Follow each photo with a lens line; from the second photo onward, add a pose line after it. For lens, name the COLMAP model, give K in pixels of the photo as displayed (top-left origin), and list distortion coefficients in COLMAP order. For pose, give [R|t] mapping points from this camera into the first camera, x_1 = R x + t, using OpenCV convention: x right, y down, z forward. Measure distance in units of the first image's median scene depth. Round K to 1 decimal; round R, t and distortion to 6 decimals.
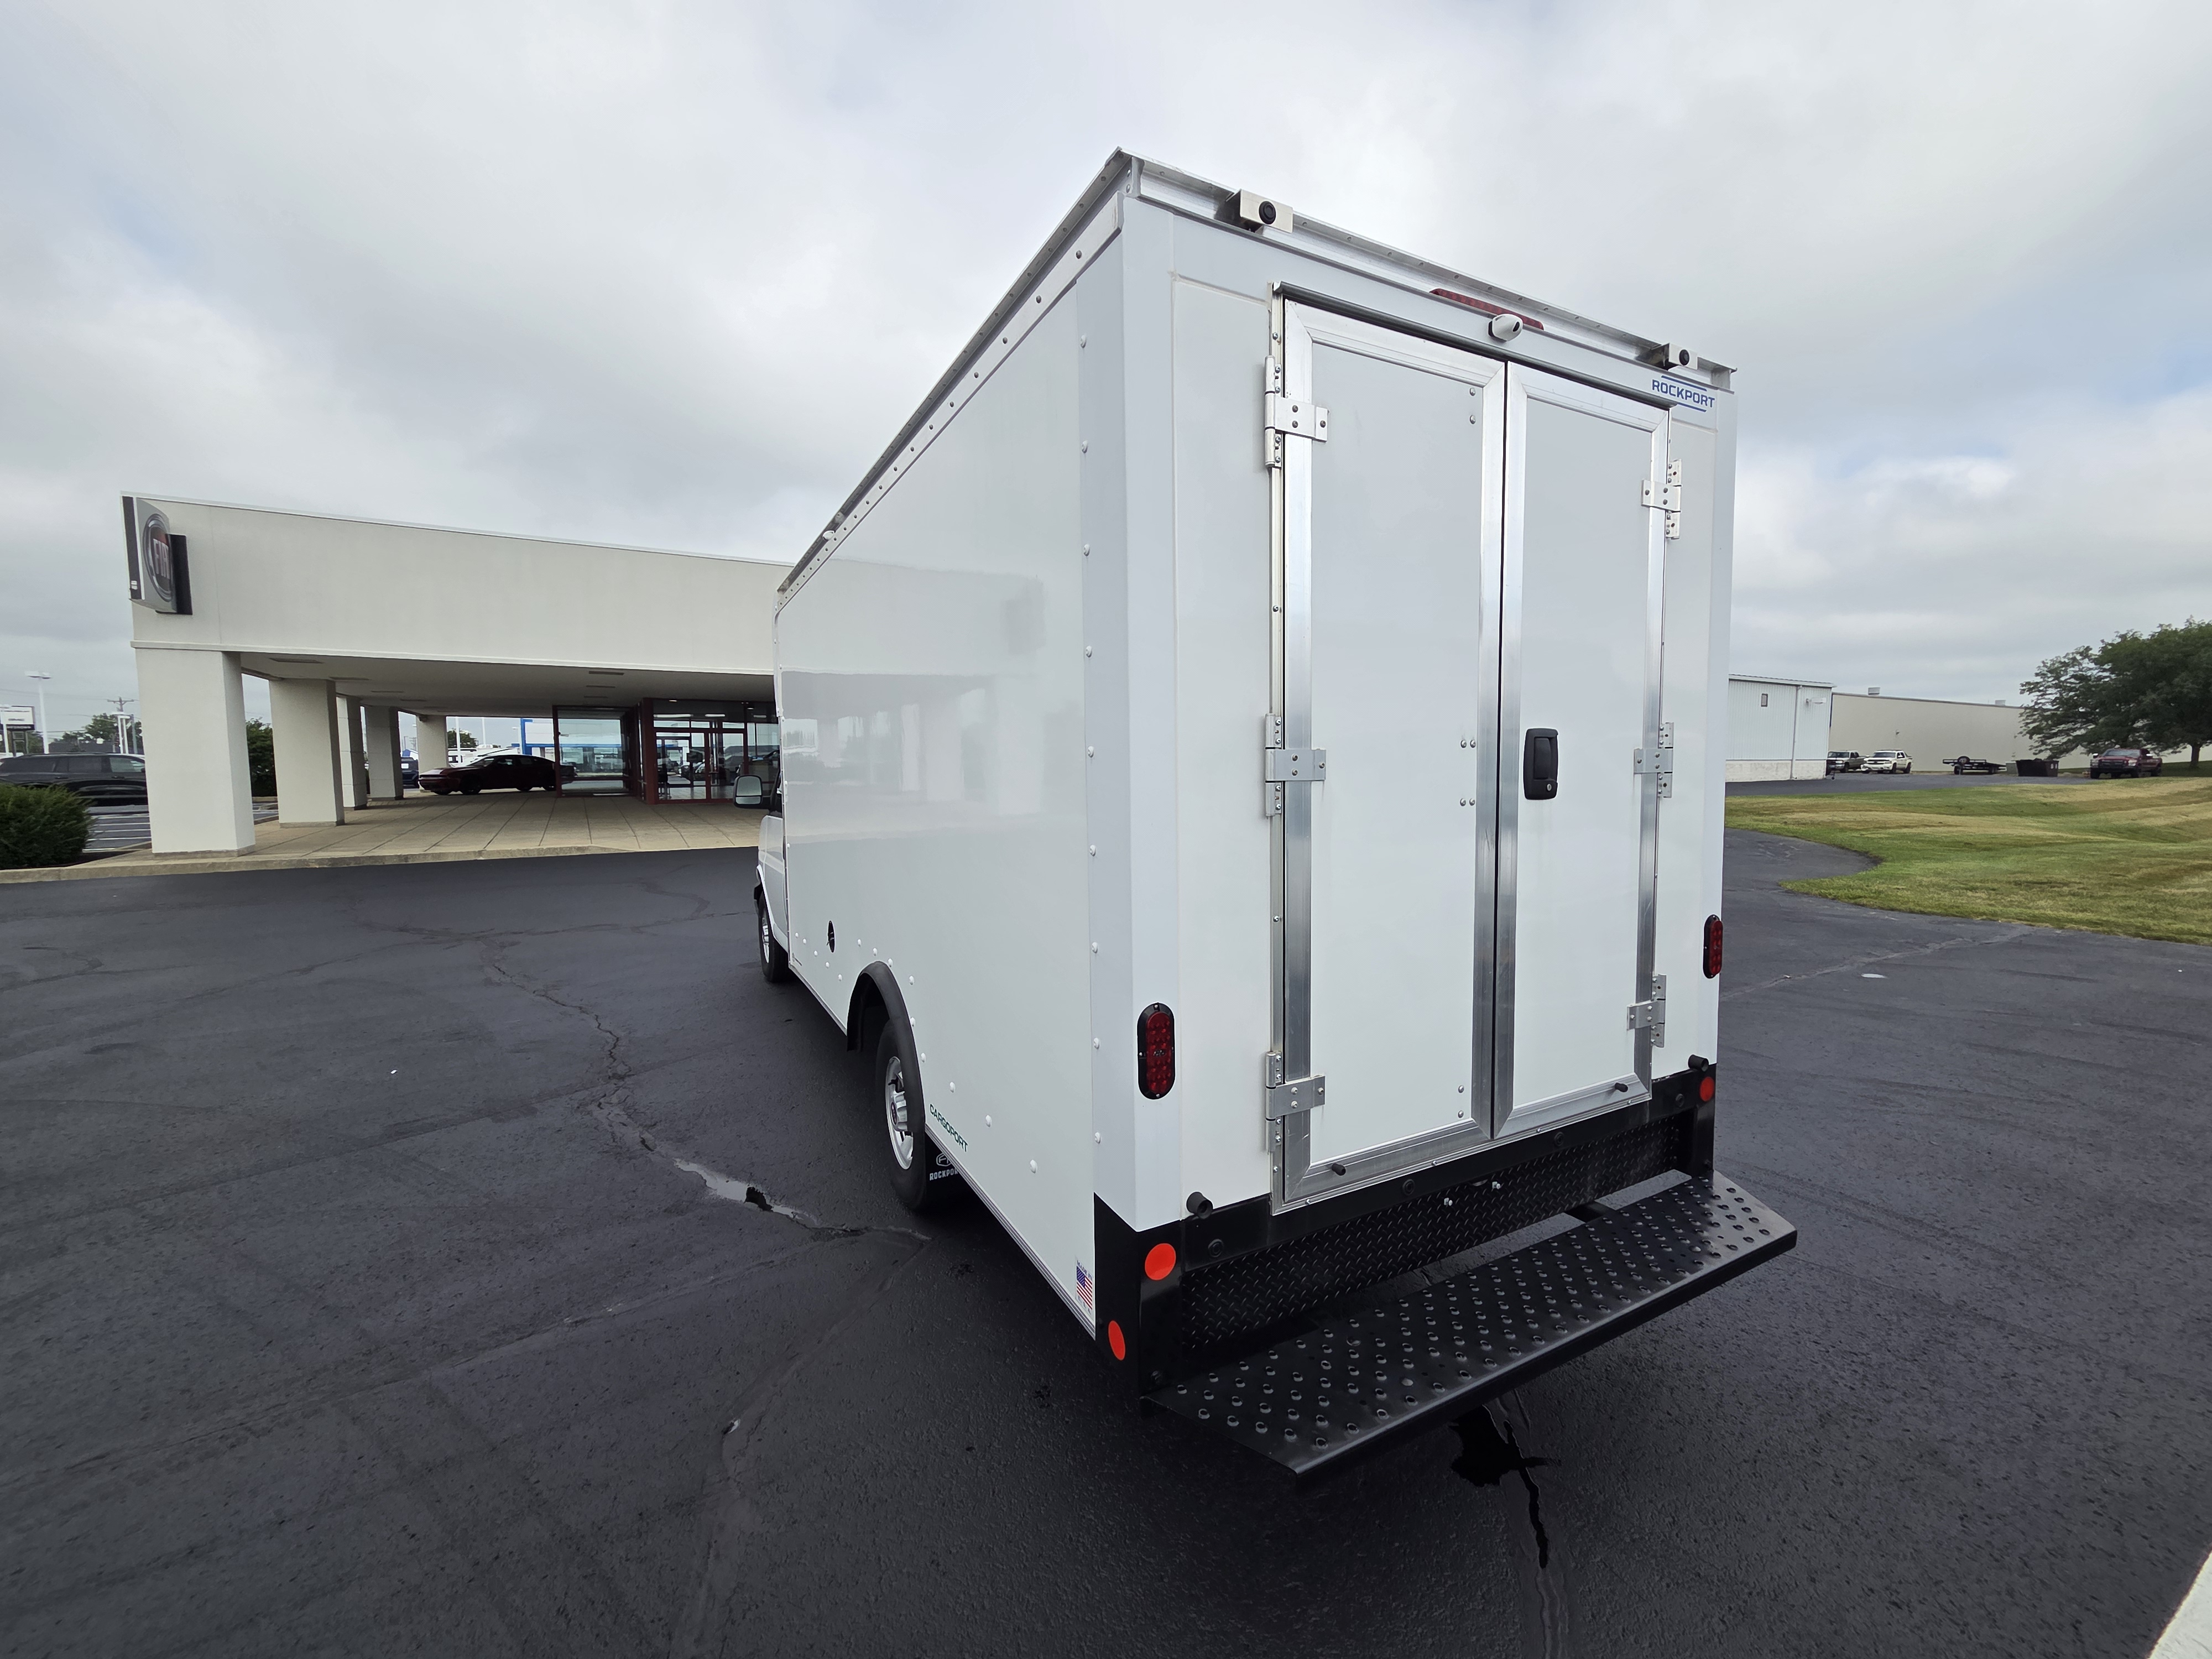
lens RADIAL K [[889.7, 0, 1108.1], [0, 889.7, 830.7], [0, 0, 1]] dist [-0.001634, 0.000002]
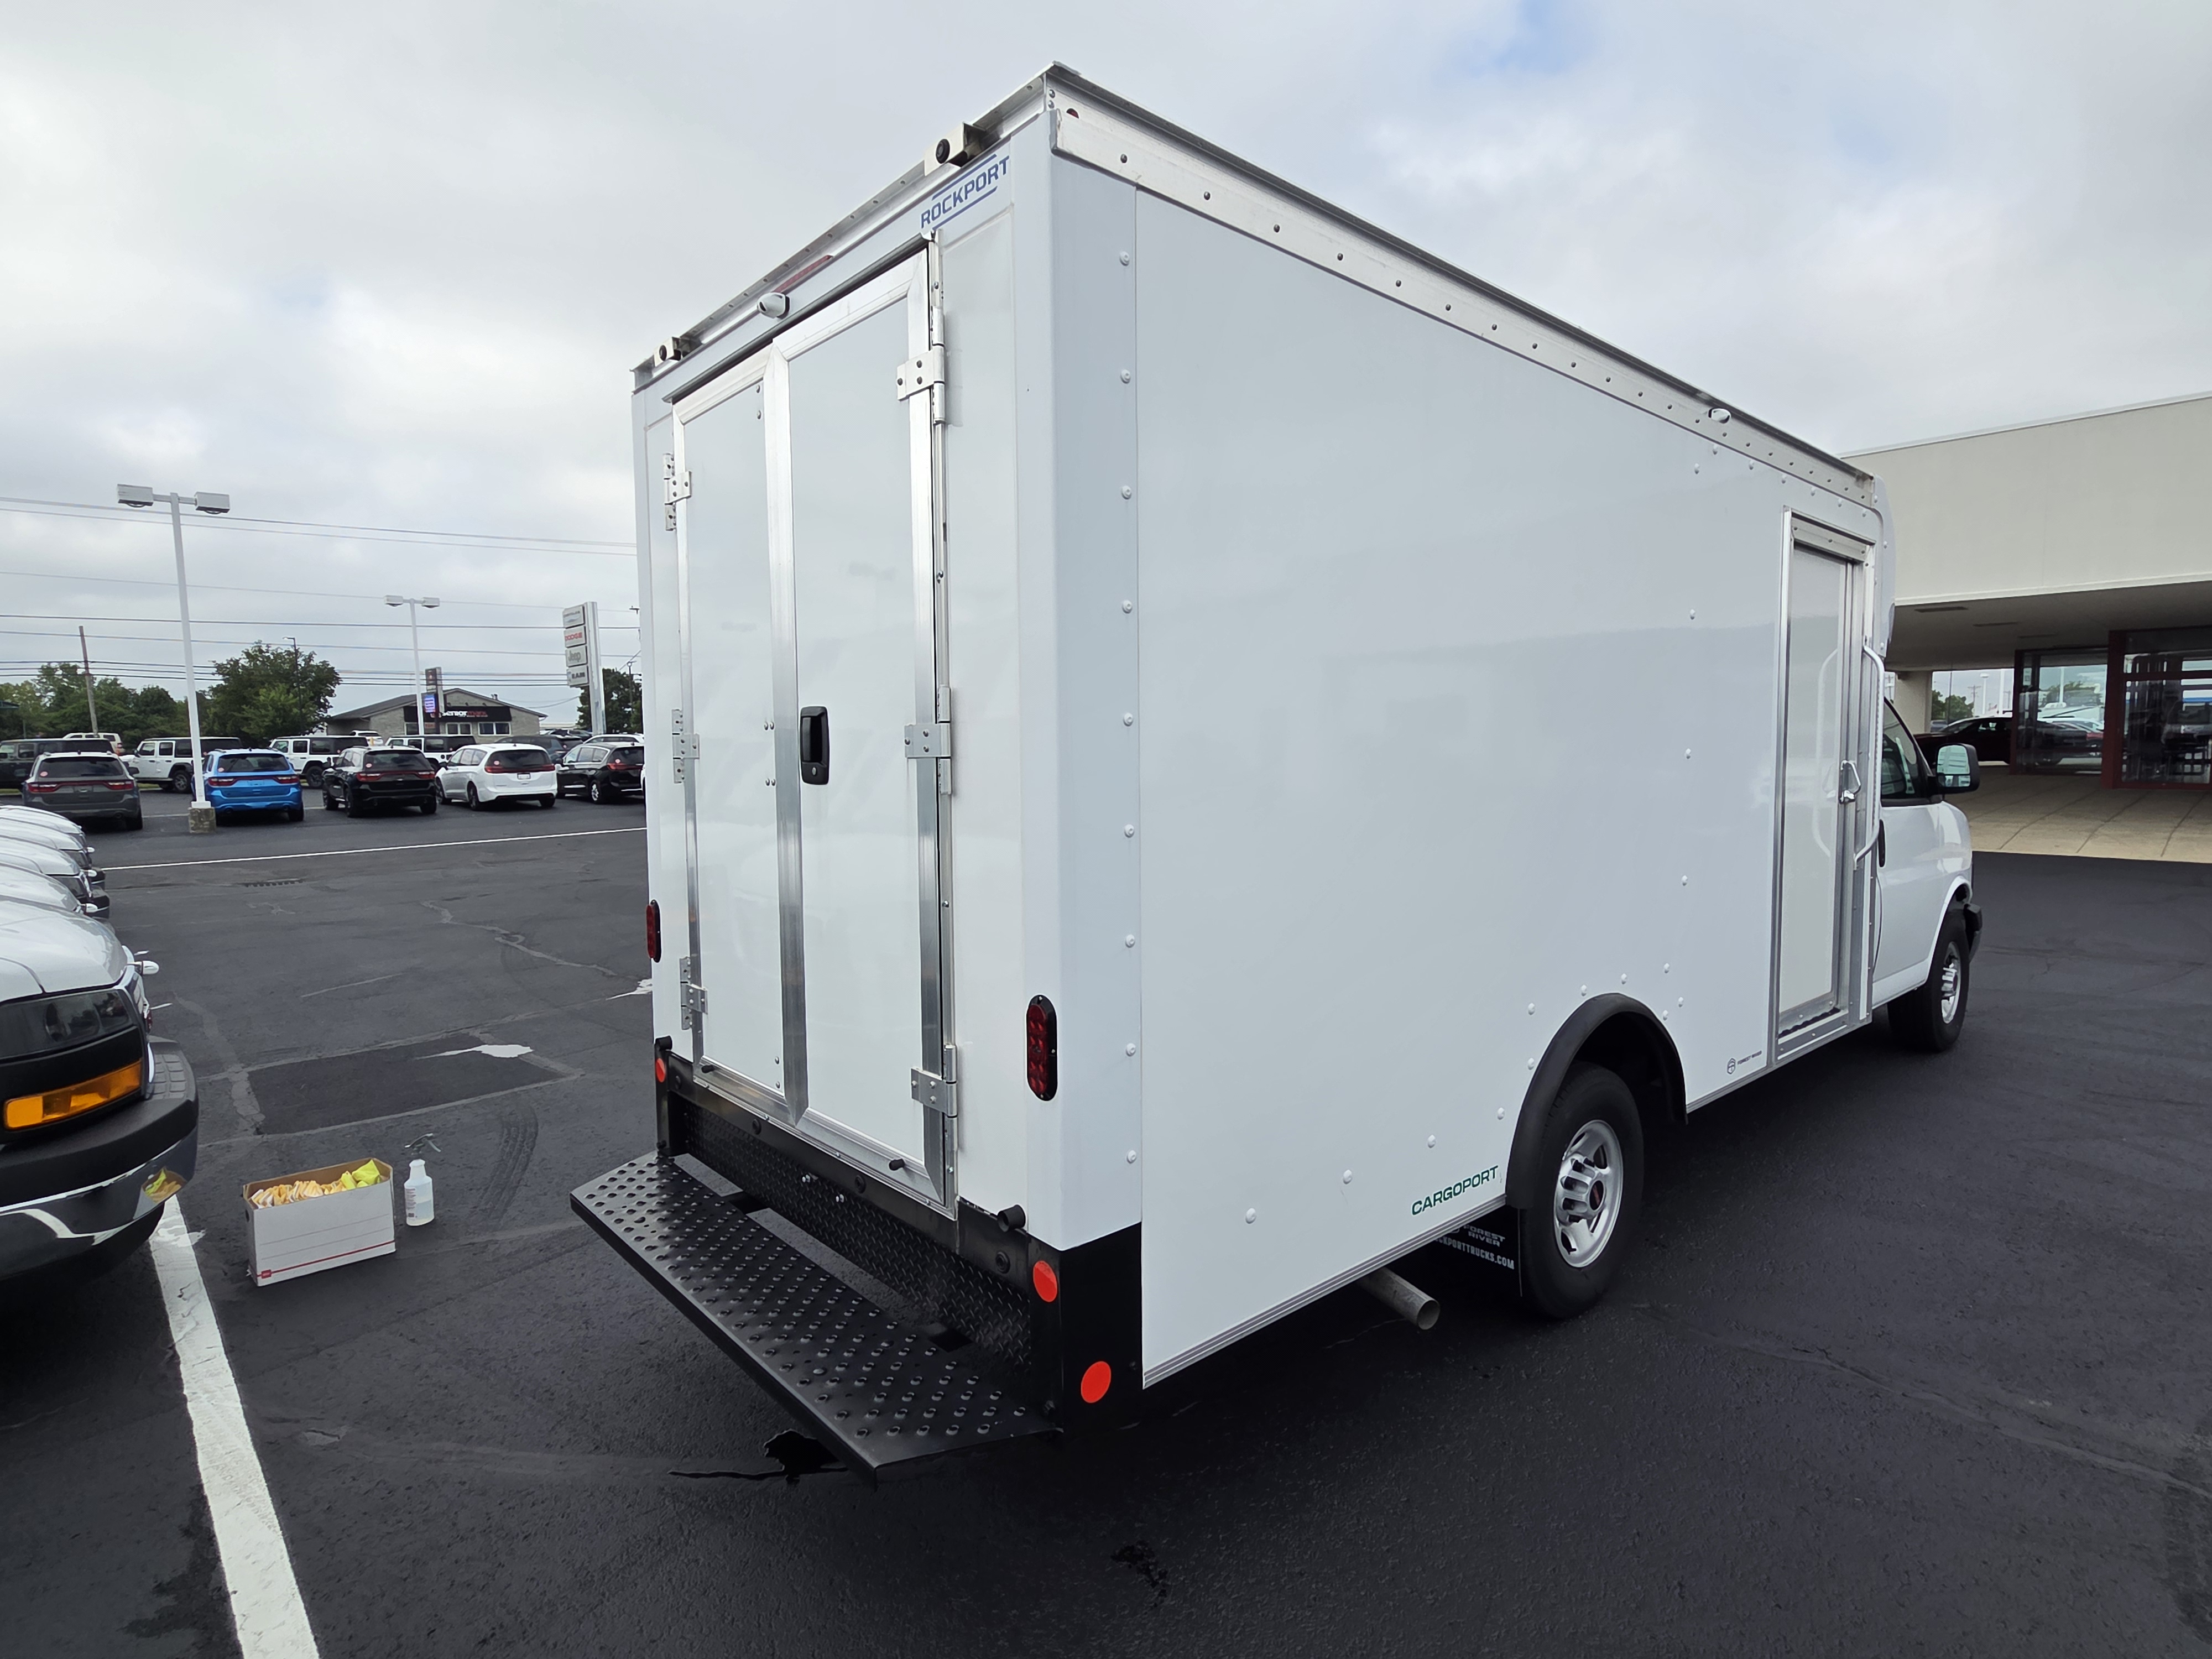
lens RADIAL K [[1130.5, 0, 1117.3], [0, 1130.5, 832.3], [0, 0, 1]] dist [-0.004977, -0.000510]
pose [[0.243265, 0.075098, -0.967048, 1.511771], [-0.059939, 0.996257, 0.062288, -0.069462], [0.968106, 0.042812, 0.246856, 0.907197]]
